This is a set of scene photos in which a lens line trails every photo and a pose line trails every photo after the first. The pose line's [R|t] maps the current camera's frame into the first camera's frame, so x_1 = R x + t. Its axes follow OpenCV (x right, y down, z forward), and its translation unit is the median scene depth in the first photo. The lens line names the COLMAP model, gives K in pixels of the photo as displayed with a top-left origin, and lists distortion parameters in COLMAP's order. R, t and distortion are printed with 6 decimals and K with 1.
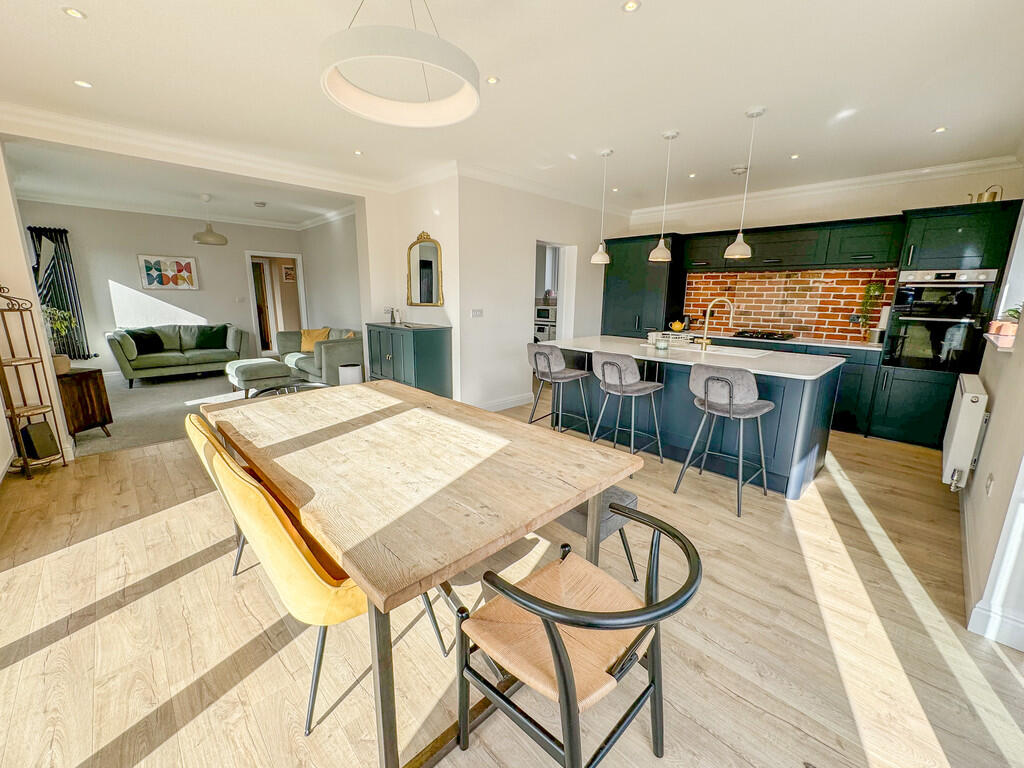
lens RADIAL K [[412.8, 0, 510.6], [0, 412.8, 383.9], [0, 0, 1]] dist [-0.001802, 0.000100]
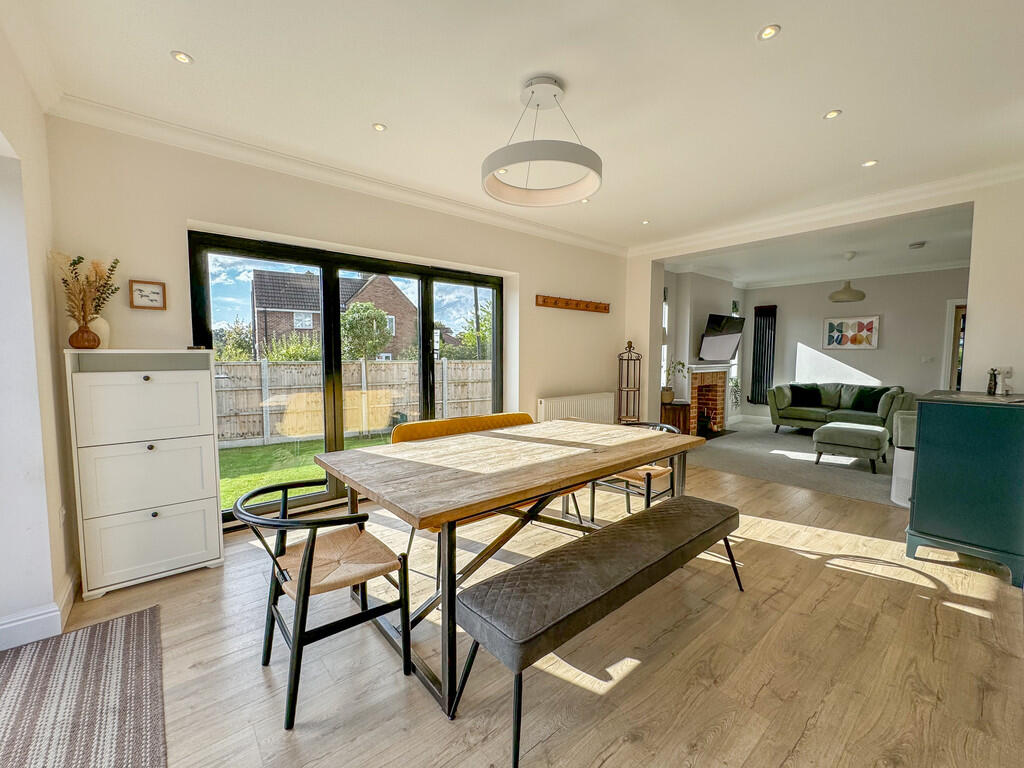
lens RADIAL K [[421.4, 0, 513.6], [0, 421.4, 383.4], [0, 0, 1]] dist [-0.000581, -0.000151]
pose [[-0.065004, 0.057334, -0.996237, 0.317754], [-0.216480, 0.973762, 0.070165, -0.050795], [0.974121, 0.220226, -0.050887, 0.326863]]
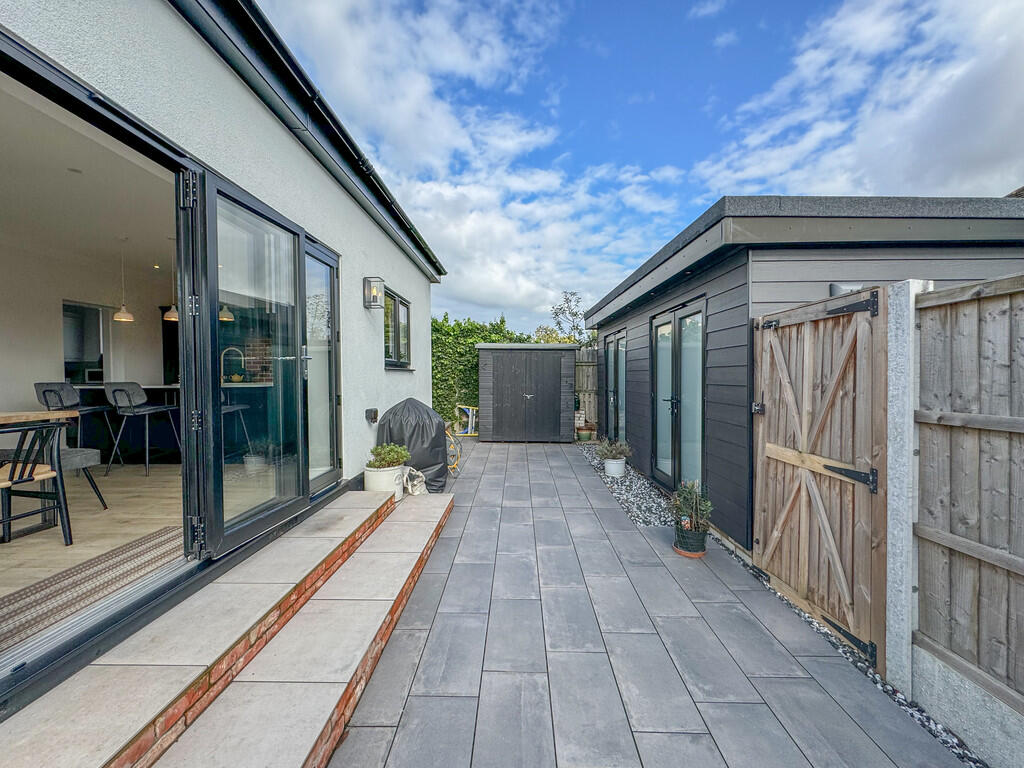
lens RADIAL K [[412.8, 0, 510.6], [0, 412.8, 383.9], [0, 0, 1]] dist [-0.001802, 0.000100]
pose [[0.715199, -0.031704, 0.698201, 0.124903], [0.164470, 0.978552, -0.124040, 0.172142], [-0.679294, 0.203547, 0.705074, -0.450368]]
